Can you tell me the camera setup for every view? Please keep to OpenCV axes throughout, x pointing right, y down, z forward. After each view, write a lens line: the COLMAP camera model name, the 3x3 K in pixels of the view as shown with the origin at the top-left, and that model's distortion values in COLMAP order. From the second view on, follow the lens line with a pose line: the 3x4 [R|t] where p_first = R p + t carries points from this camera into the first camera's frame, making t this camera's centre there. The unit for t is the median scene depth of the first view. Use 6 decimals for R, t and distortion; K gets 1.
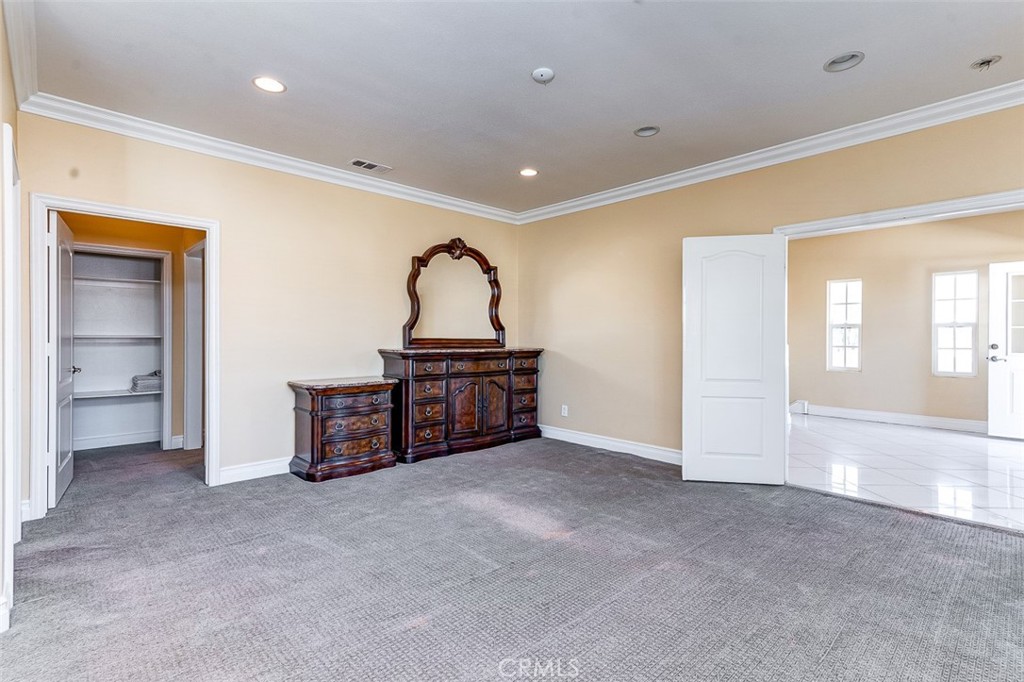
lens RADIAL K [[483.1, 0, 512.0], [0, 483.1, 341.0], [0, 0, 1]] dist [0.012571, -0.000038]
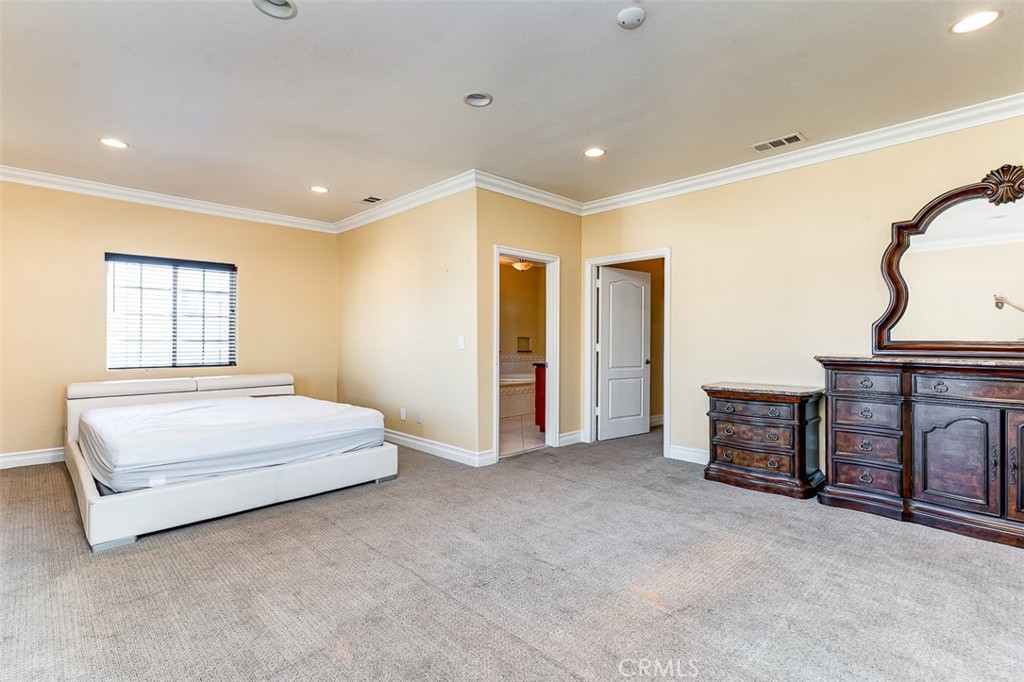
lens RADIAL K [[475.3, 0, 513.3], [0, 475.3, 344.5], [0, 0, 1]] dist [-0.000019, -0.000245]
pose [[0.025850, 0.004534, -0.999656, 0.561083], [-0.009832, 0.999942, 0.004281, 0.002126], [0.999617, 0.009718, 0.025893, 0.518262]]
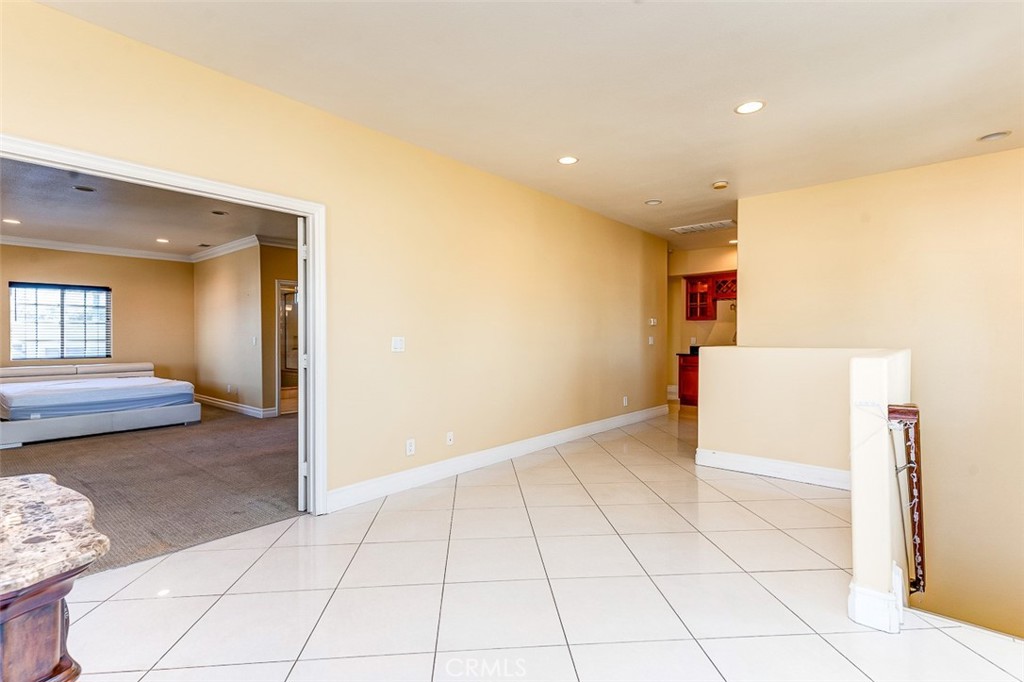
lens RADIAL K [[483.1, 0, 512.0], [0, 483.1, 341.0], [0, 0, 1]] dist [0.012571, -0.000038]
pose [[0.098934, 0.001416, -0.995093, 1.286026], [-0.005101, 0.999987, 0.000916, -0.001609], [0.995081, 0.004985, 0.098940, 1.159124]]
